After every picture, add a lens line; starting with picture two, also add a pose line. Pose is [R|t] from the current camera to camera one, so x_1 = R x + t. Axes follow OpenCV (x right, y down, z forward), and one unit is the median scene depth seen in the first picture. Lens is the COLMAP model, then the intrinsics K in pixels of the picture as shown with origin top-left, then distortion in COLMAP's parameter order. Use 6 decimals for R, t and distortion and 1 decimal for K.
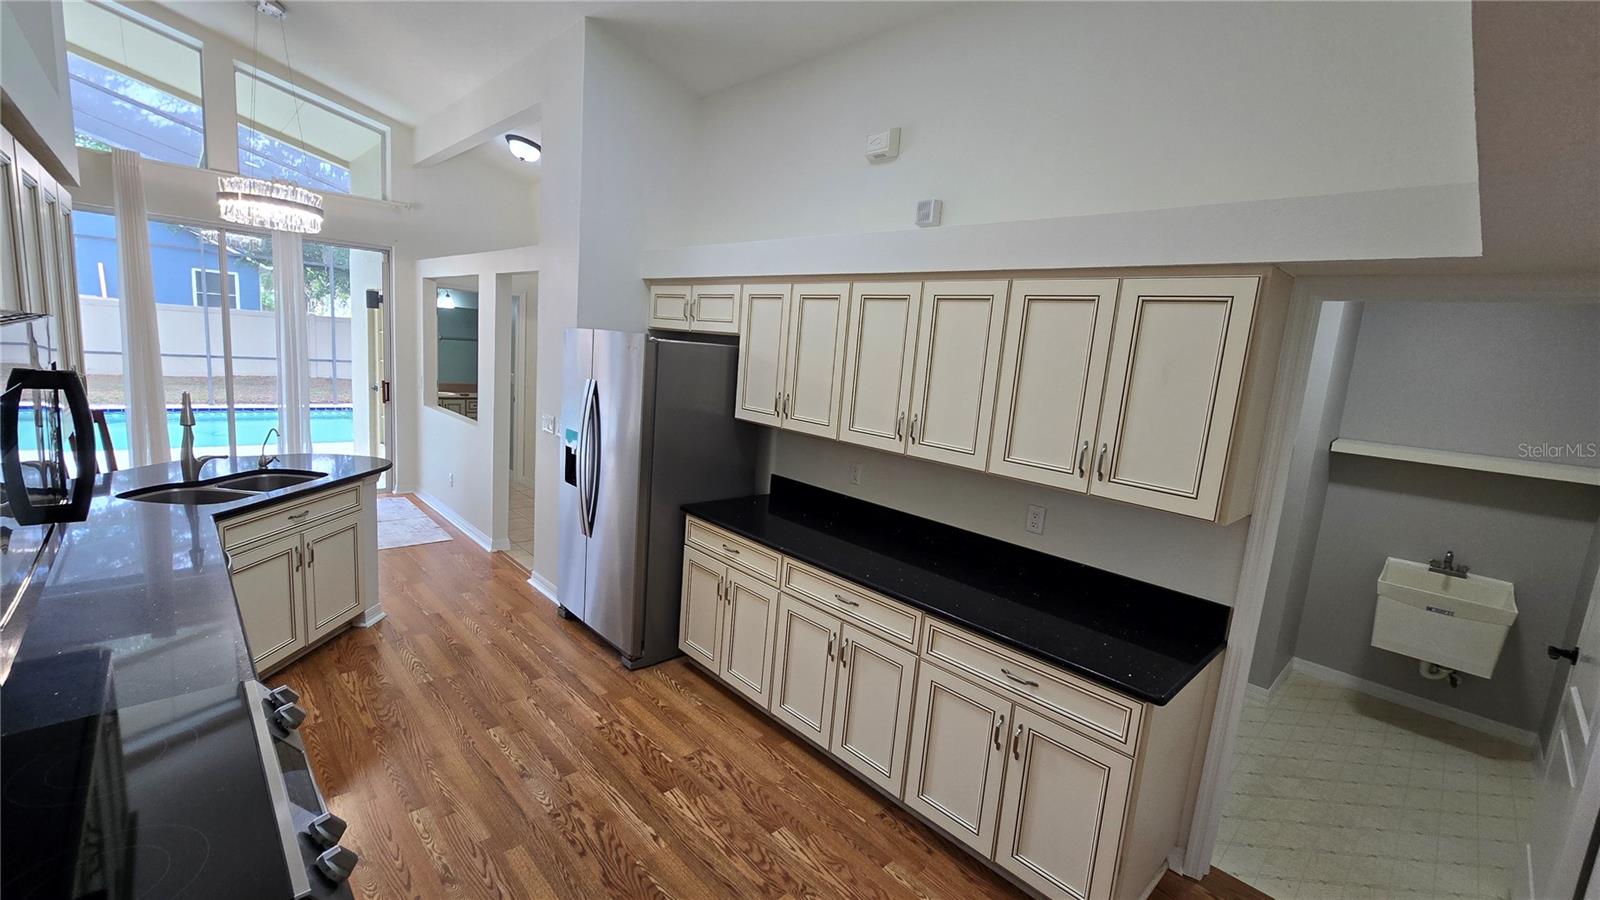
lens RADIAL K [[648.6, 0, 800.0], [0, 648.6, 450.0], [0, 0, 1]] dist [-0.003739, 0.000316]
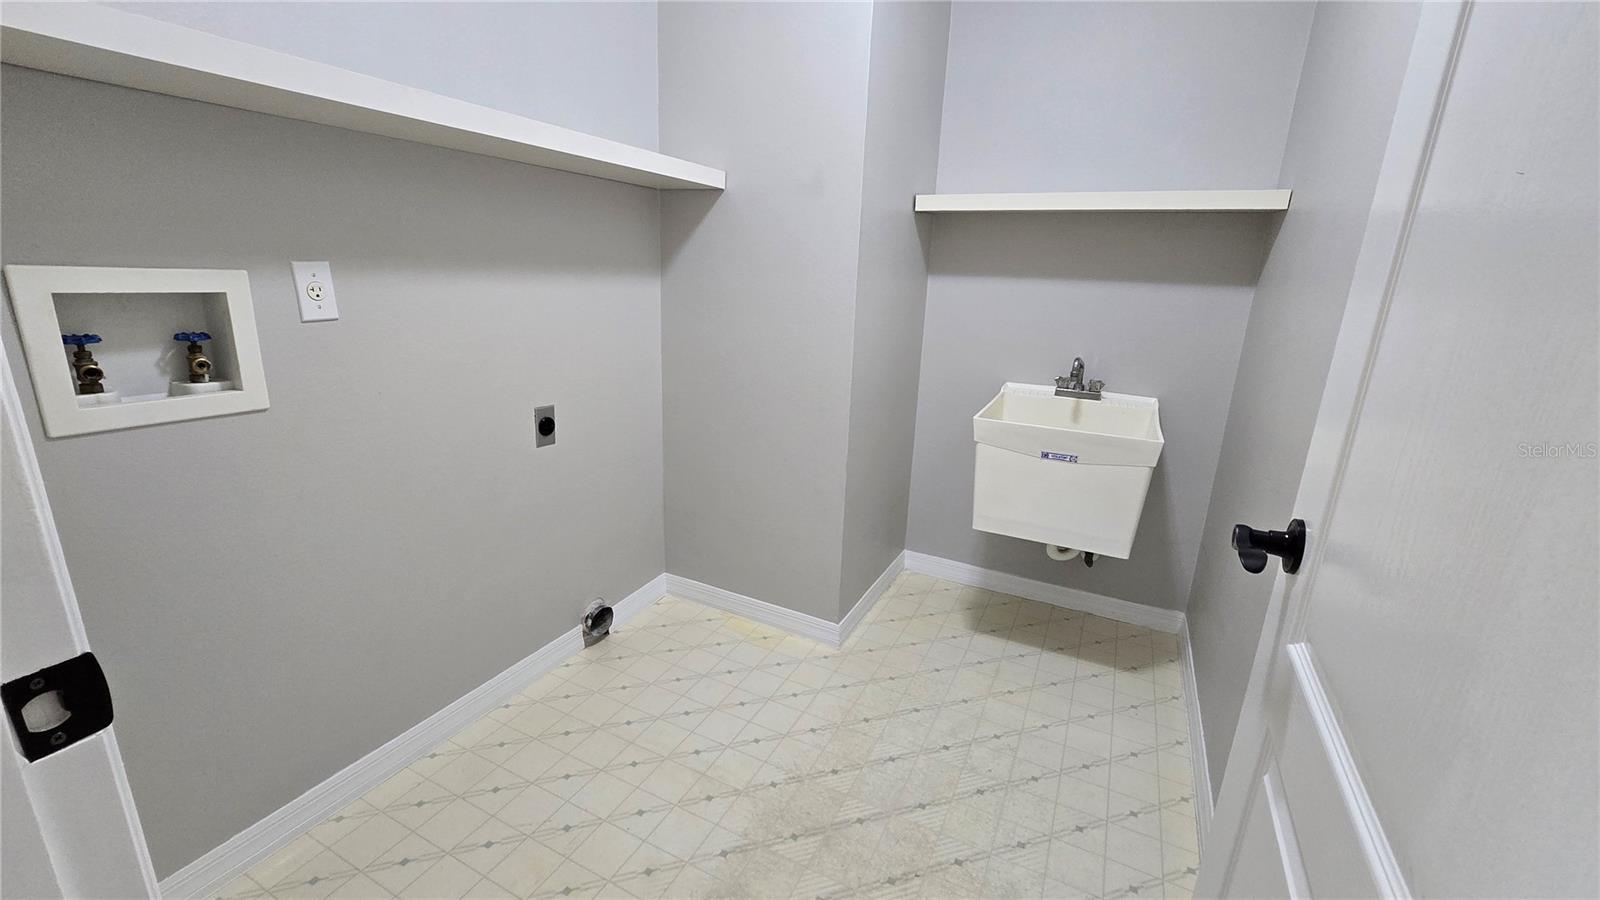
lens RADIAL K [[648.6, 0, 800.0], [0, 648.6, 450.0], [0, 0, 1]] dist [-0.003739, 0.000316]
pose [[0.940819, -0.130507, 0.312773, 0.538360], [0.085626, 0.984476, 0.153218, 0.122368], [-0.327913, -0.117369, 0.937389, 0.485795]]
